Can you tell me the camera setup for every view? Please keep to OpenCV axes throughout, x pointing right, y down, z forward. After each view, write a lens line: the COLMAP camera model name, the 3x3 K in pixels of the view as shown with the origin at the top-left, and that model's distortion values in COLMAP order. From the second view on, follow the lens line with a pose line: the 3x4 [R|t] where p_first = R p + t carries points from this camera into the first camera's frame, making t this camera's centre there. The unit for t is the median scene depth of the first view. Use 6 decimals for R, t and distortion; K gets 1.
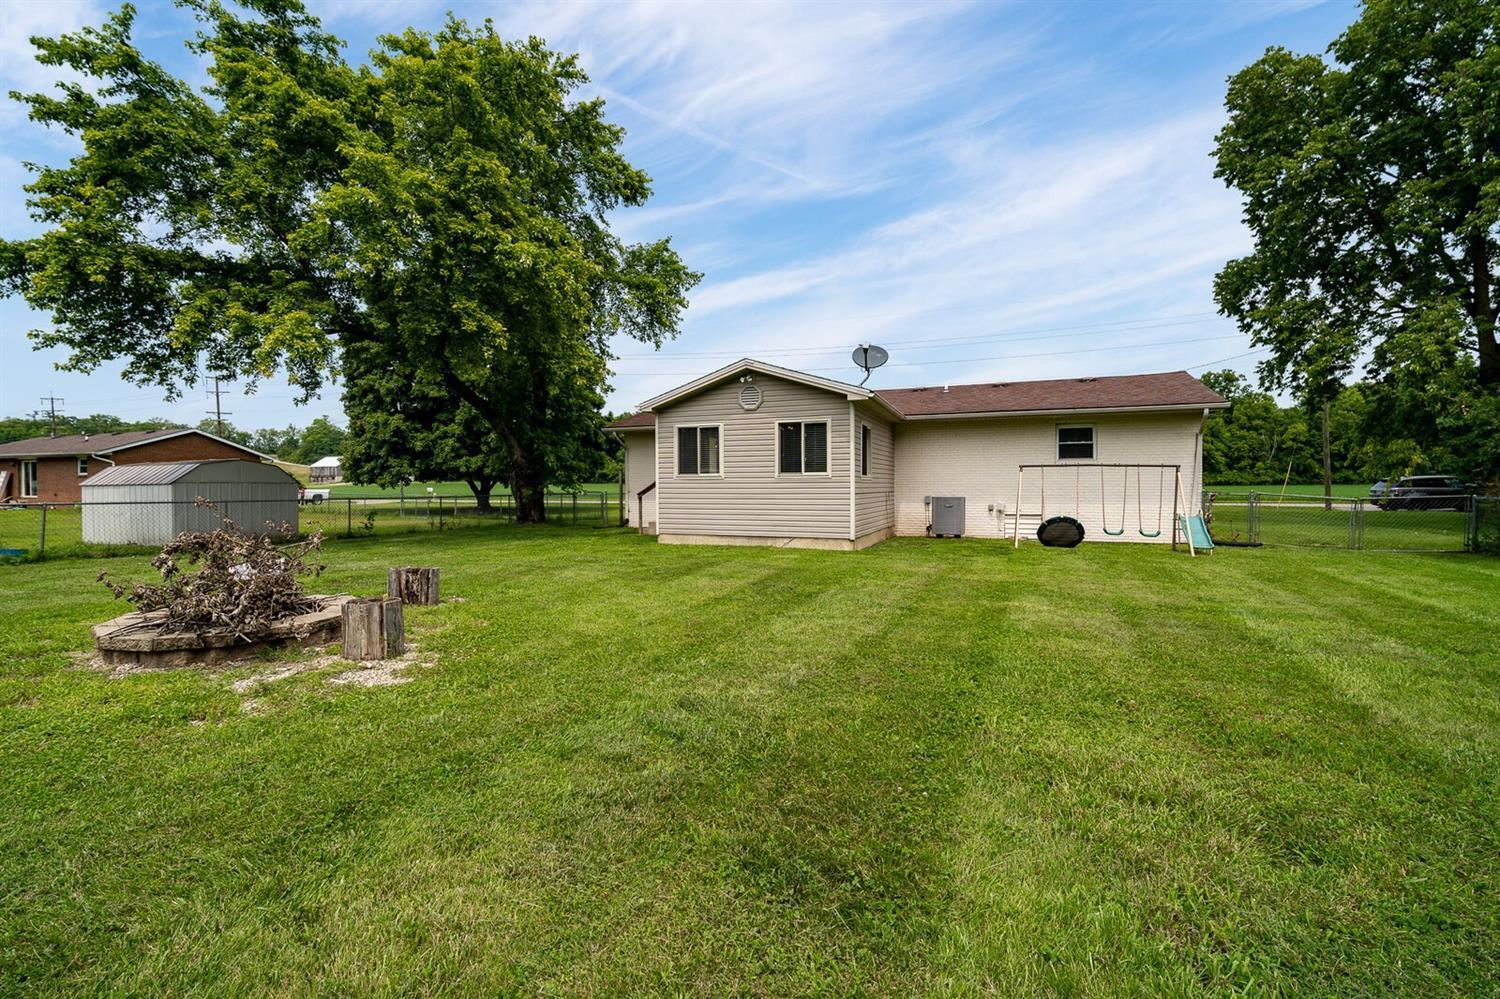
lens RADIAL K [[668.3, 0, 743.0], [0, 668.3, 498.3], [0, 0, 1]] dist [0.000380, -0.000516]
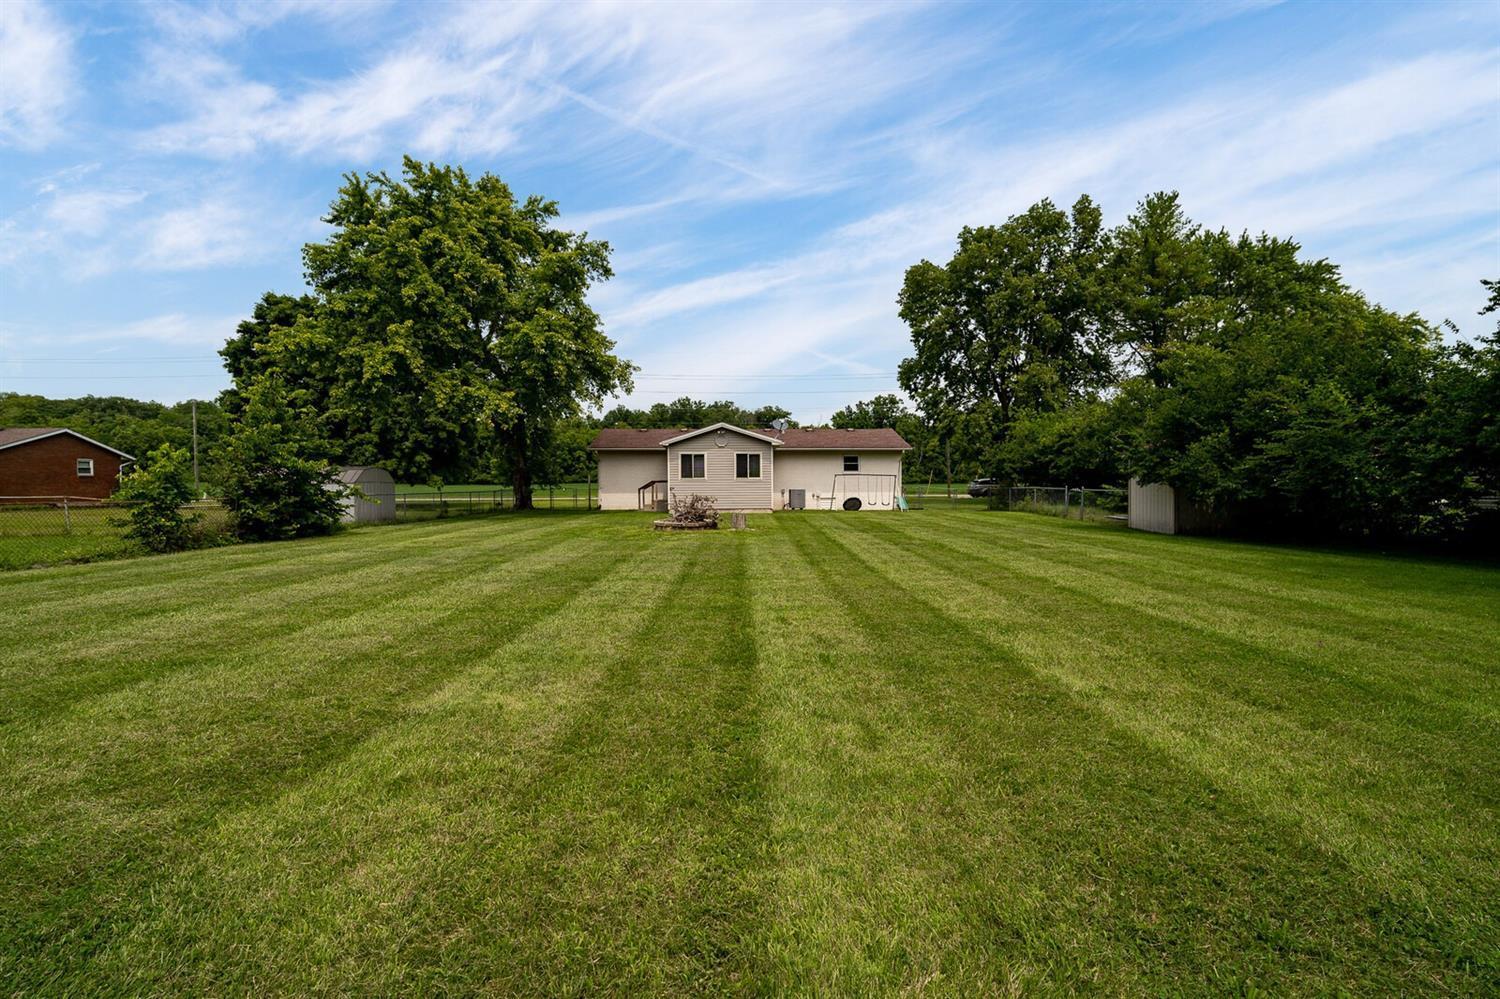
lens RADIAL K [[668.3, 0, 751.8], [0, 668.3, 494.1], [0, 0, 1]] dist [0.000380, -0.000516]
pose [[0.911397, -0.006320, 0.411479, -0.490468], [0.008618, 0.999956, -0.003729, 0.013682], [-0.411437, 0.006945, 0.911412, -0.589749]]
